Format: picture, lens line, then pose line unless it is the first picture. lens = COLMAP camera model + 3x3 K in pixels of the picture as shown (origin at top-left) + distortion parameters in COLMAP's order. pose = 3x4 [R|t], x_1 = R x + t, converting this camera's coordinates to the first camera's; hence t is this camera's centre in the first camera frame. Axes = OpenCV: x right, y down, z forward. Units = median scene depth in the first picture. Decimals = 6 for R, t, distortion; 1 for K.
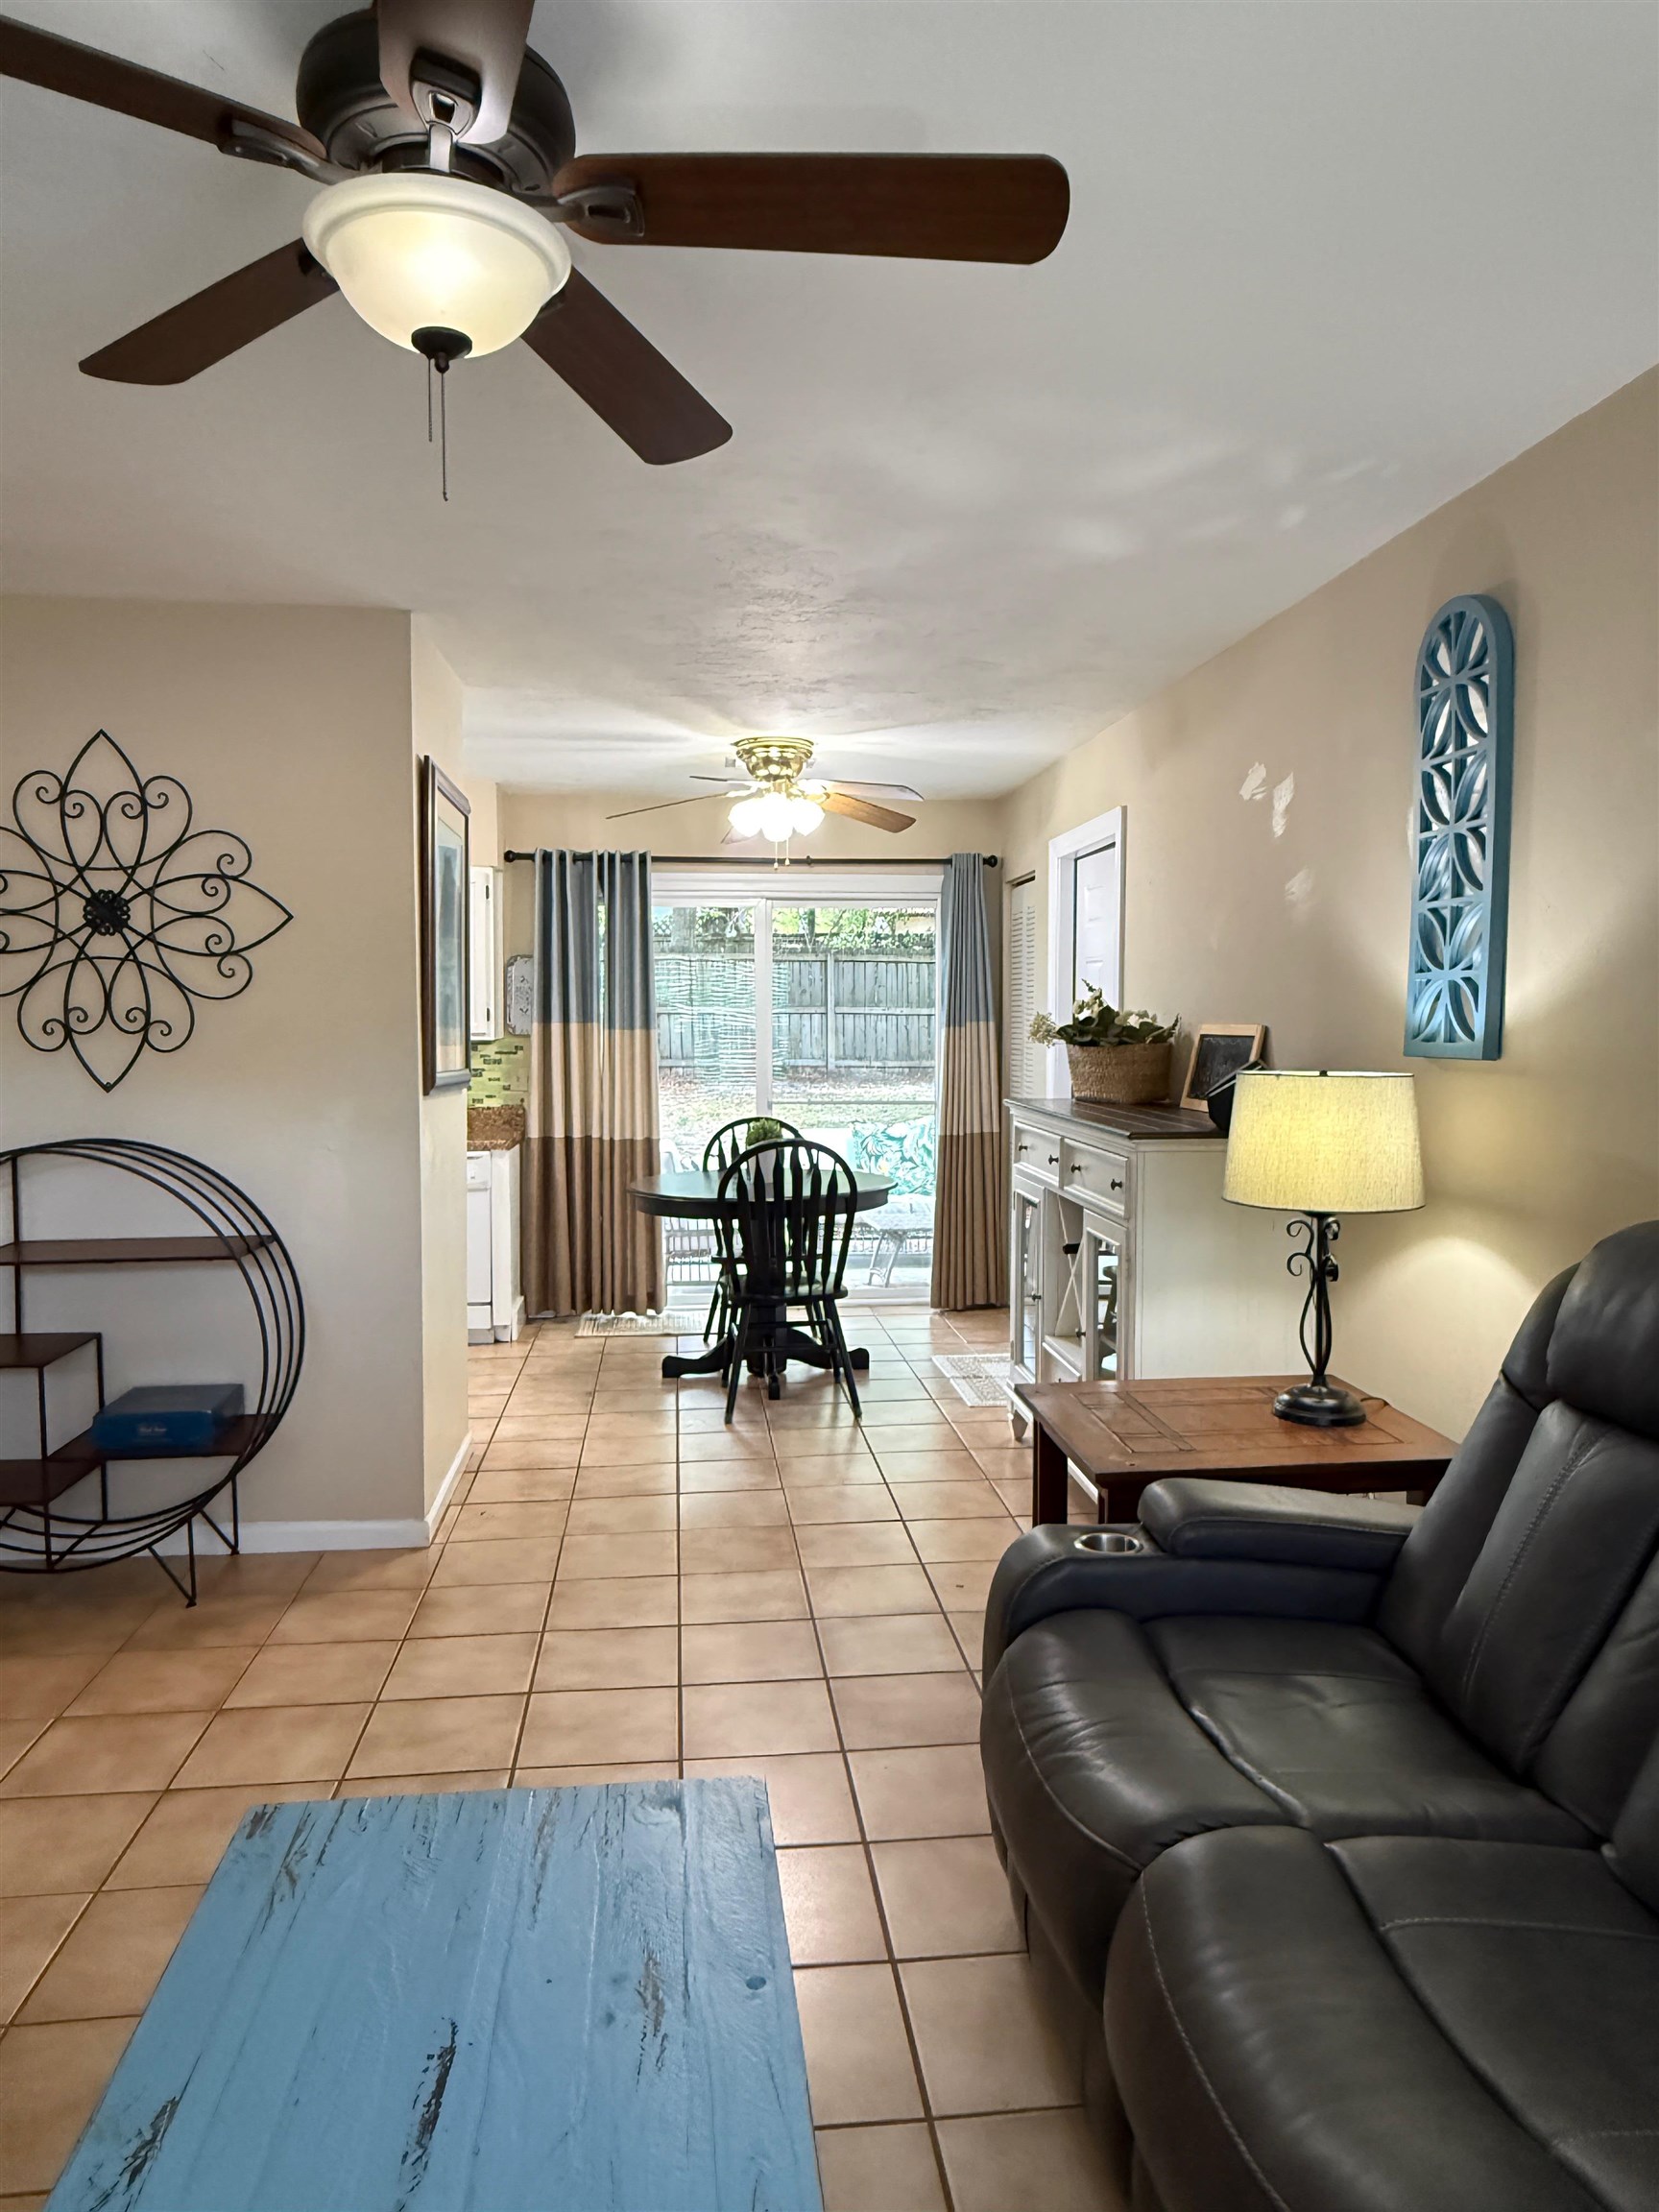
lens RADIAL K [[1425.4, 0, 829.5], [0, 1425.4, 1106.0], [0, 0, 1]] dist [0.021439, 0.002253]
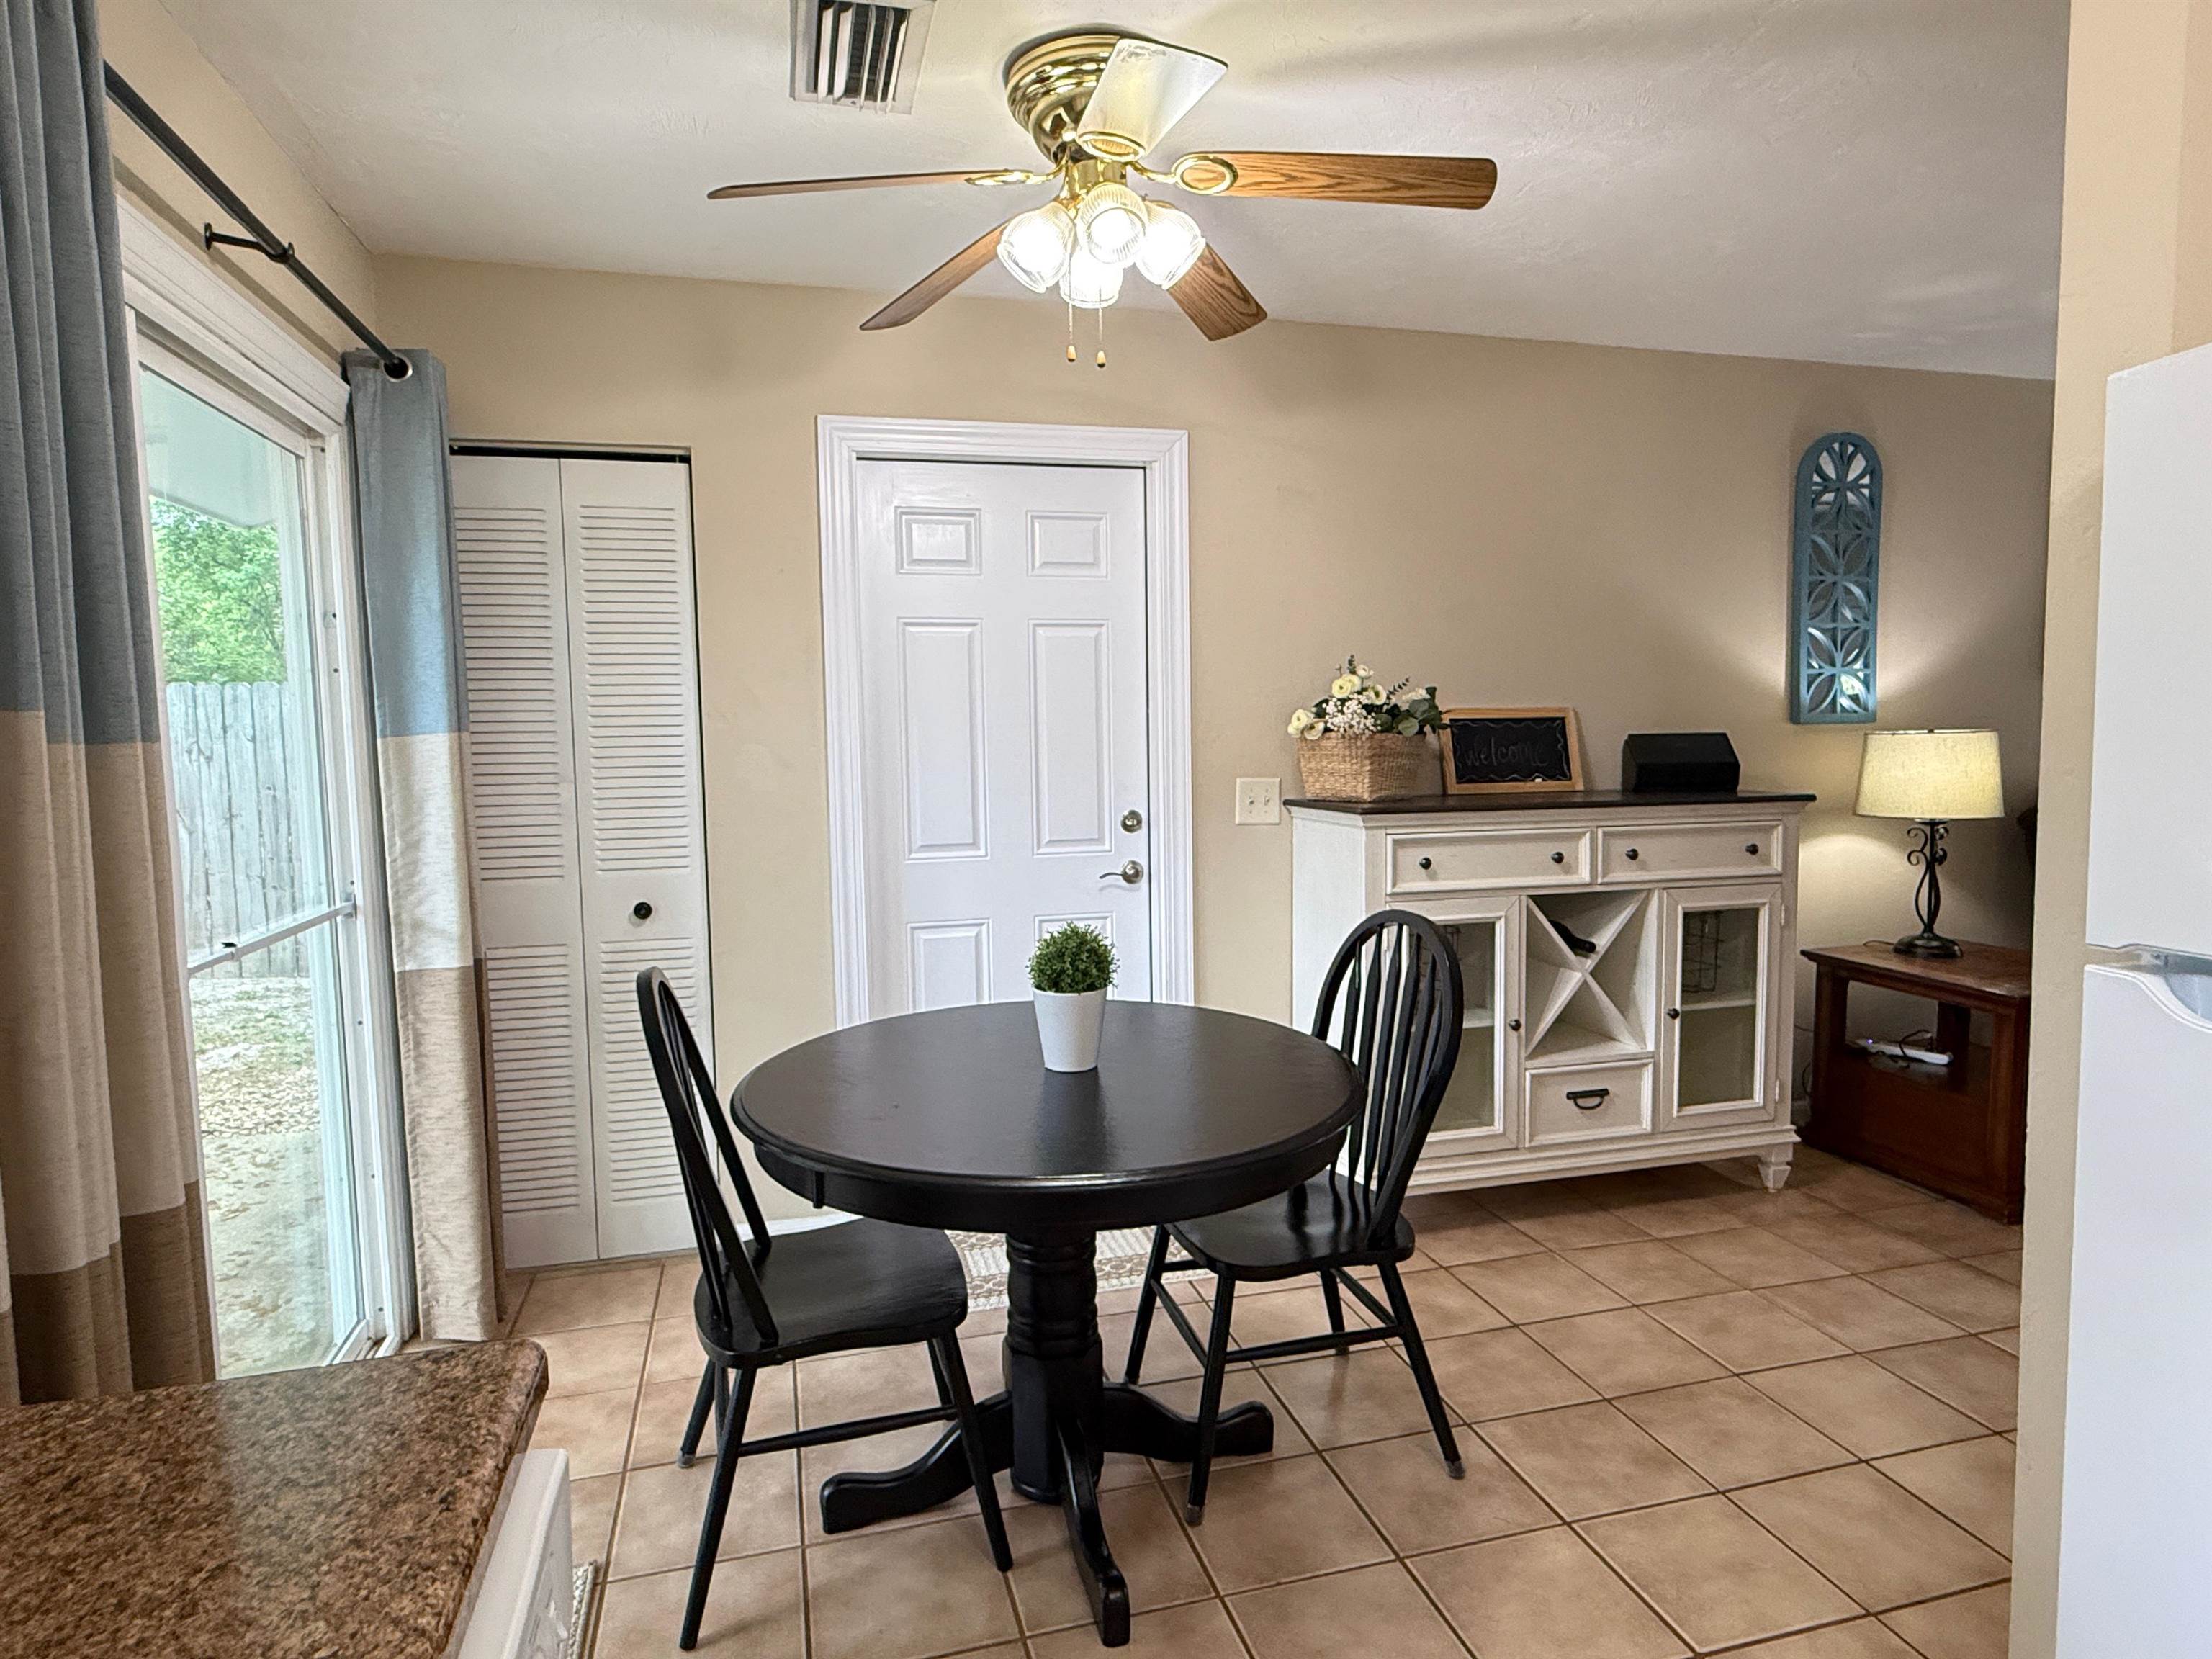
lens RADIAL K [[1265.2, 0, 1108.5], [0, 1265.2, 828.3], [0, 0, 1]] dist [0.001729, 0.000374]
pose [[-0.155020, -0.074460, 0.985101, -0.844977], [0.068558, 0.993941, 0.085917, -0.095183], [-0.985530, 0.080856, -0.148976, 2.055276]]
